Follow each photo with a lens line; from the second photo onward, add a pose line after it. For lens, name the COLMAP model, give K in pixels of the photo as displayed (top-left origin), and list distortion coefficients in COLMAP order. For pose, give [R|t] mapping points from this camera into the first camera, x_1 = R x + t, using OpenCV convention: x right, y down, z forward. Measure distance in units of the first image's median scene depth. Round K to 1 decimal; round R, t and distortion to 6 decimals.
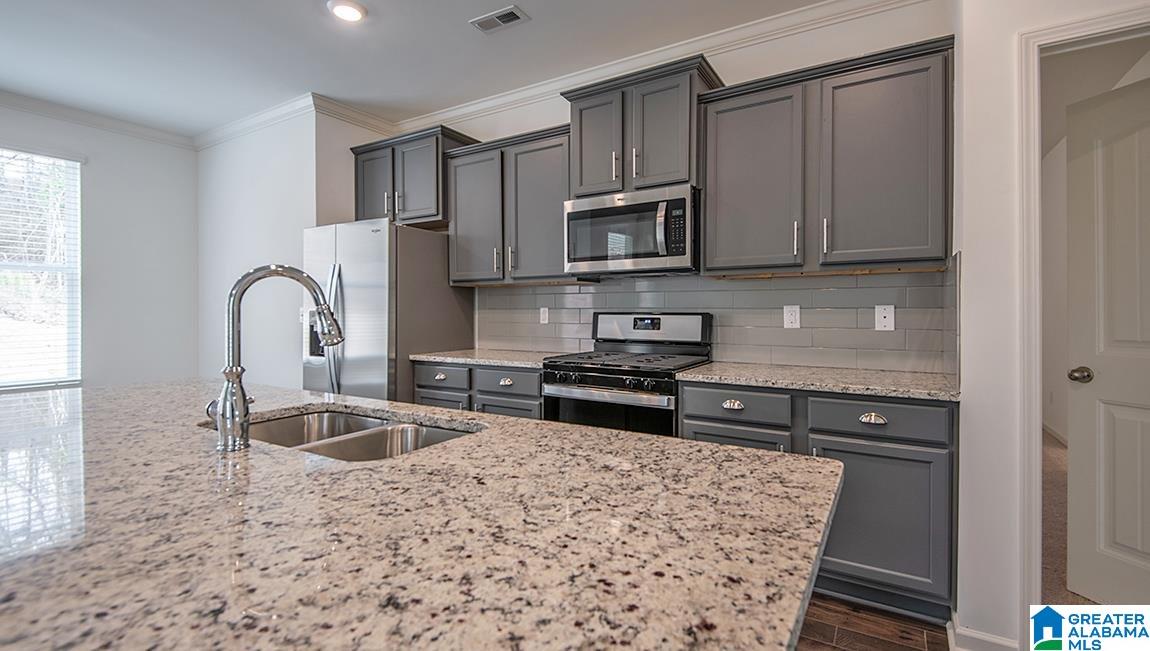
lens RADIAL K [[510.0, 0, 580.1], [0, 510.0, 311.5], [0, 0, 1]] dist [-0.000825, -0.000256]
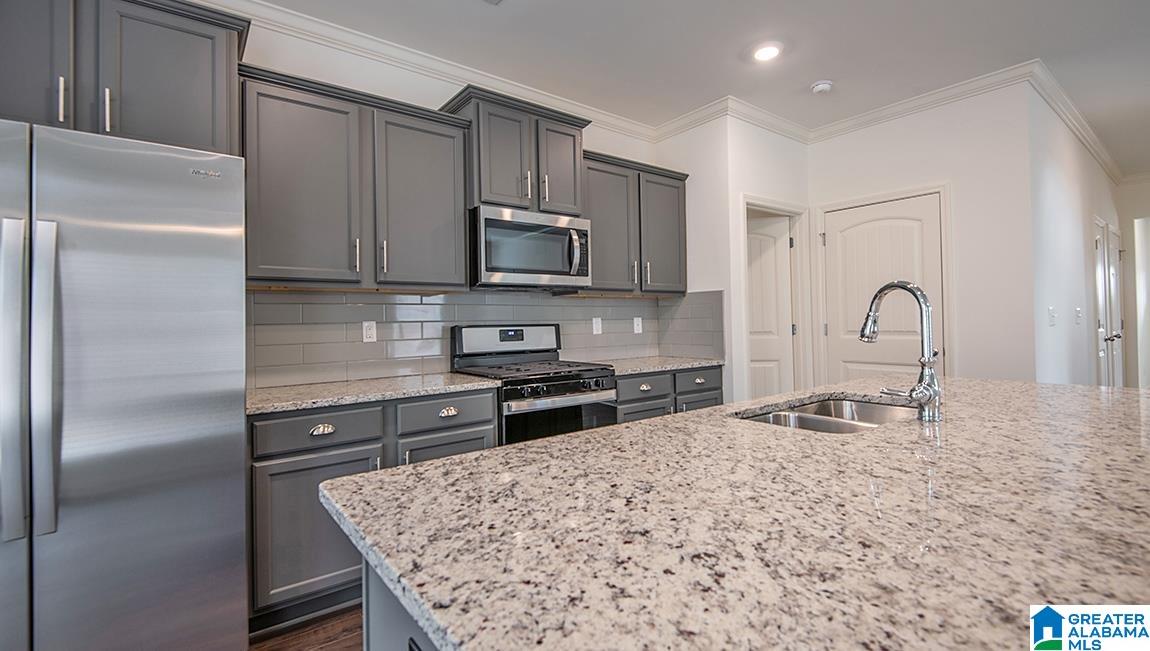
lens RADIAL K [[510.0, 0, 580.1], [0, 510.0, 311.5], [0, 0, 1]] dist [-0.000825, -0.000256]
pose [[0.351077, 0.012470, 0.936263, -0.833156], [0.018036, 0.999636, -0.020077, -0.001475], [-0.936173, 0.023935, 0.350724, 0.515161]]
